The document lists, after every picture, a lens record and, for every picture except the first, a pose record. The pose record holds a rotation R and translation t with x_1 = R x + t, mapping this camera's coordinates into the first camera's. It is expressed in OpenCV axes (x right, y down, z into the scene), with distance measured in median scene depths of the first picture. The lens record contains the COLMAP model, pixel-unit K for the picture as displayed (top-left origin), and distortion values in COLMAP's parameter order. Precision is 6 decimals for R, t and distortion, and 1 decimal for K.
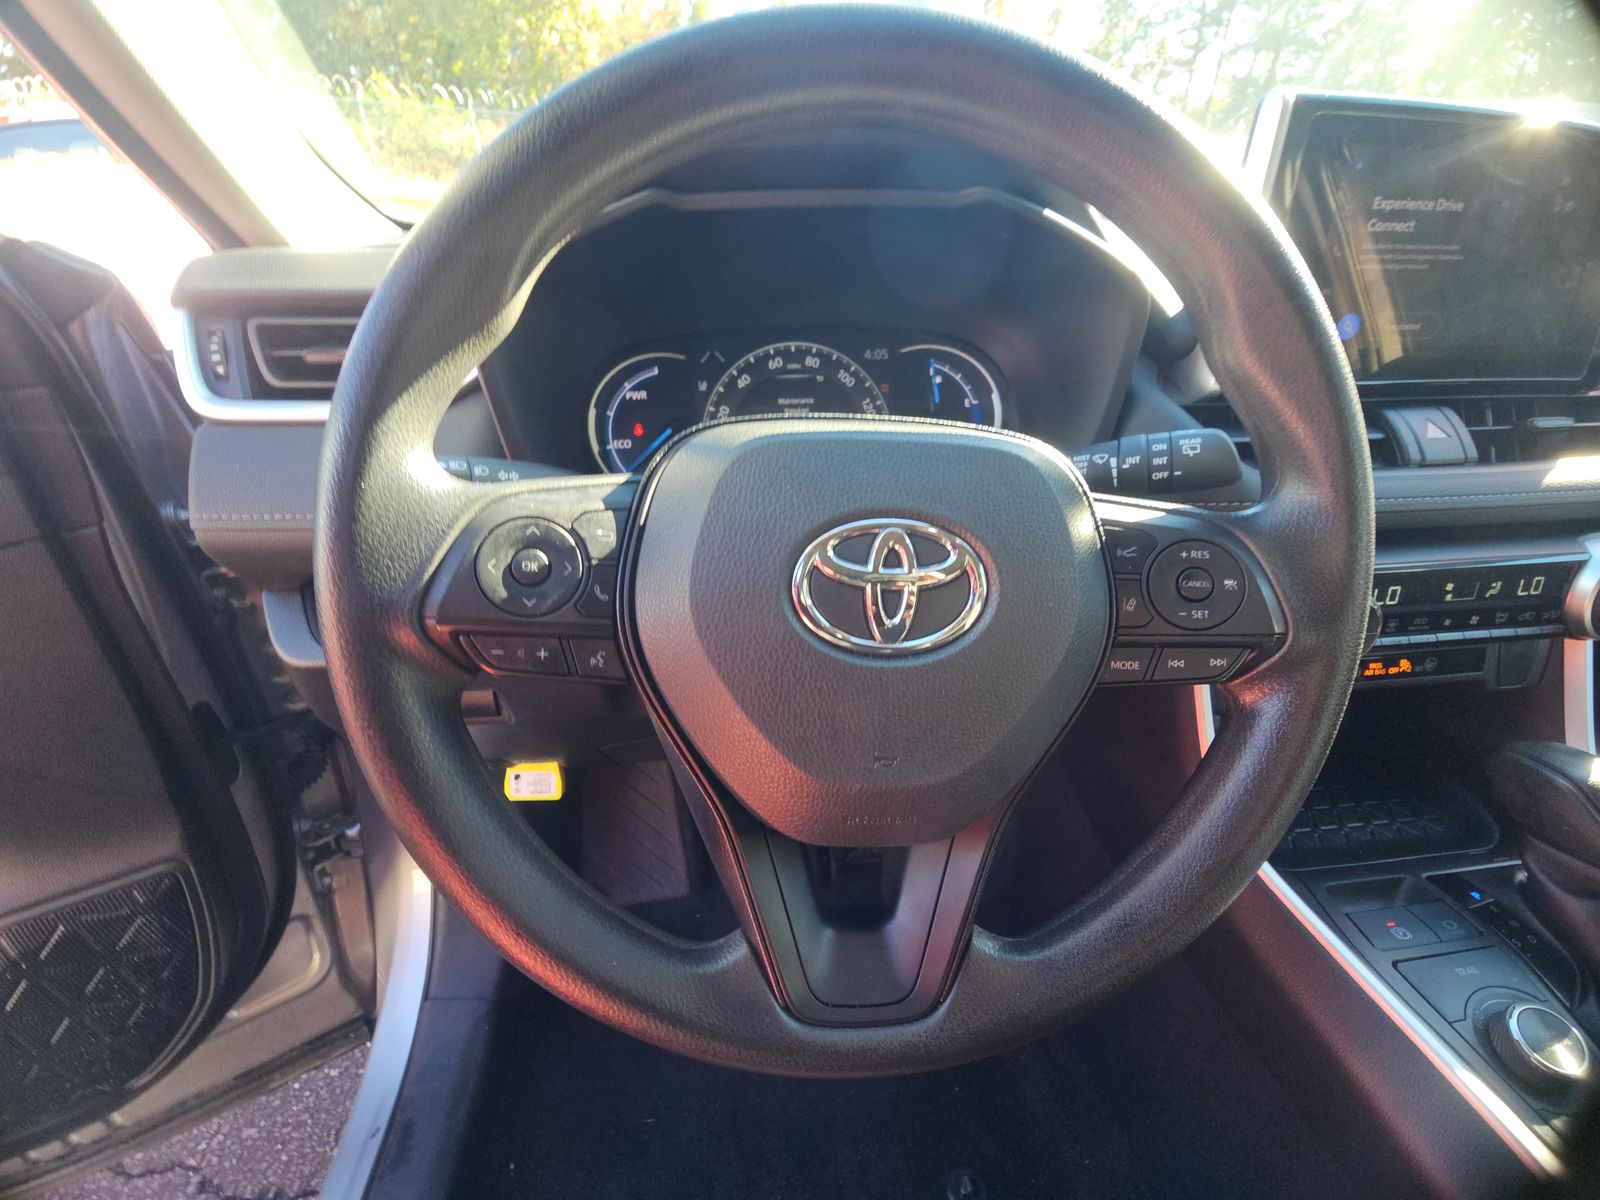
lens RADIAL K [[642.2, 0, 800.0], [0, 642.2, 600.0], [0, 0, 1]] dist [-0.008948, 0.000349]
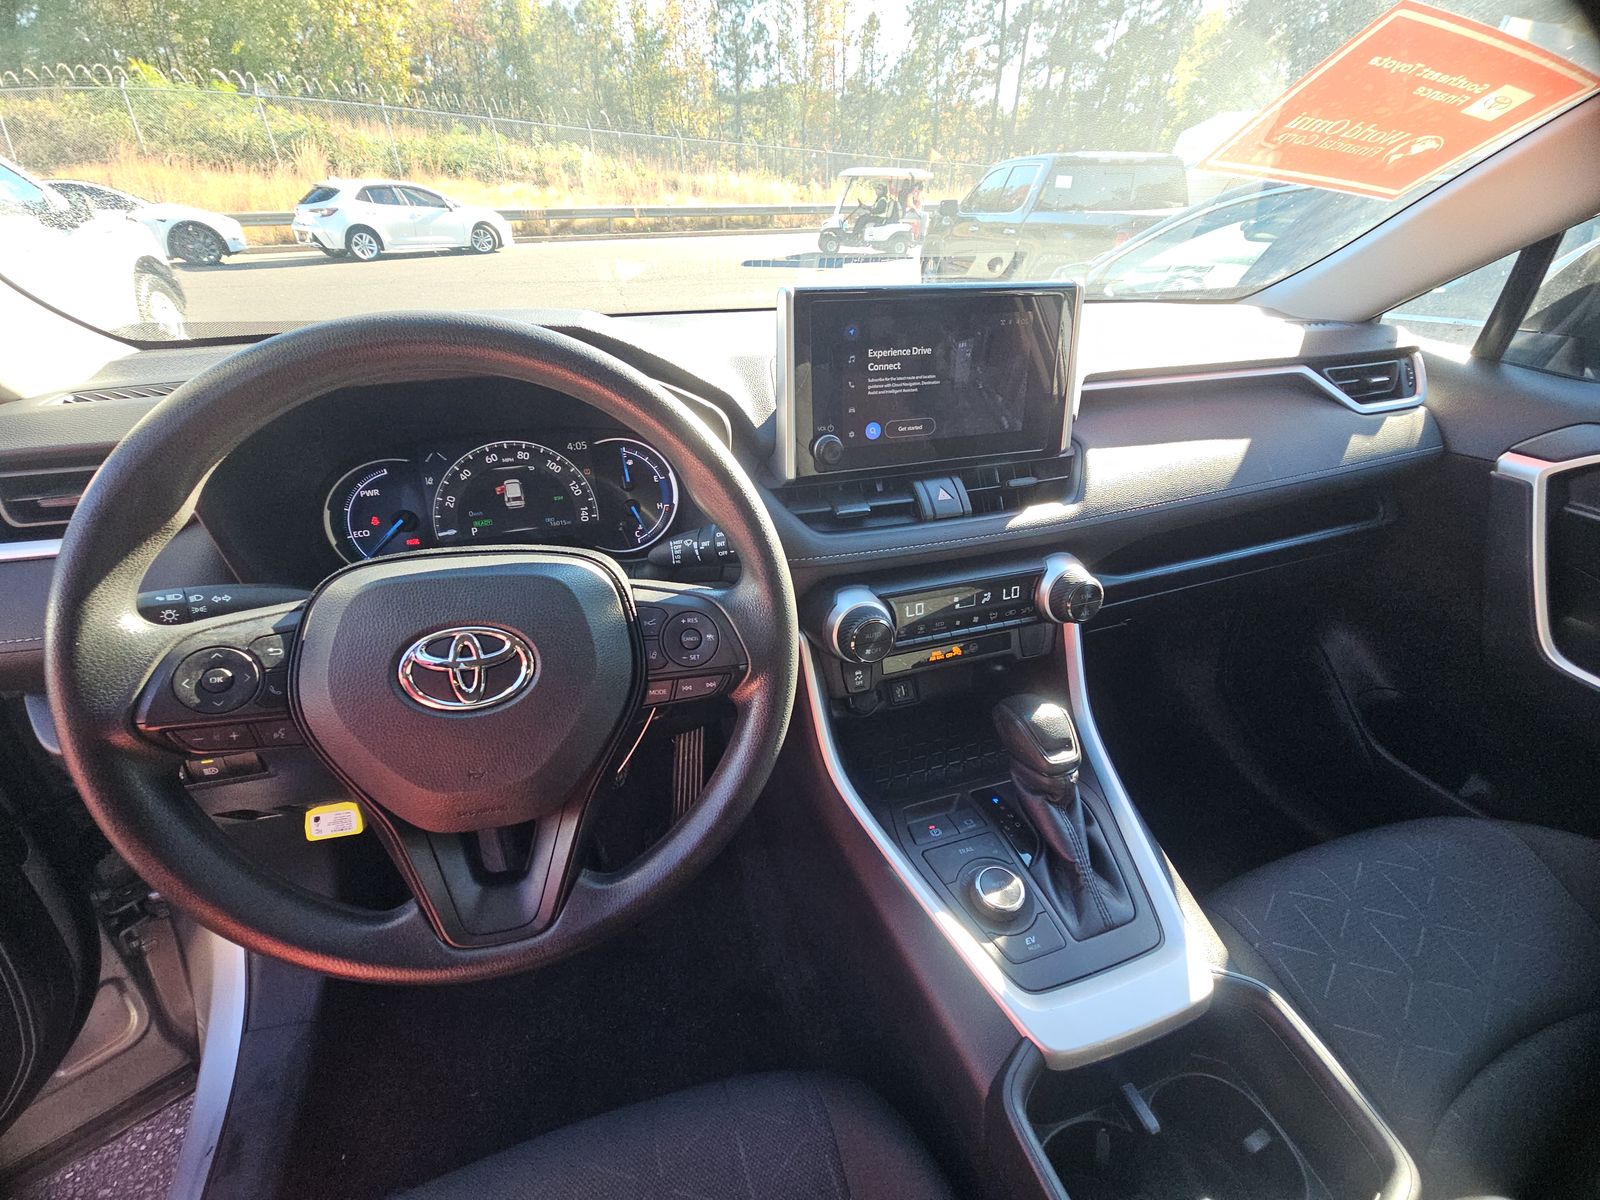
lens RADIAL K [[633.5, 0, 800.0], [0, 633.5, 600.0], [0, 0, 1]] dist [0.010900, -0.010934]
pose [[0.980073, -0.094443, 0.174749, 0.379147], [0.092543, 0.995527, 0.019007, -0.078673], [-0.175762, -0.002456, 0.984430, -0.393464]]
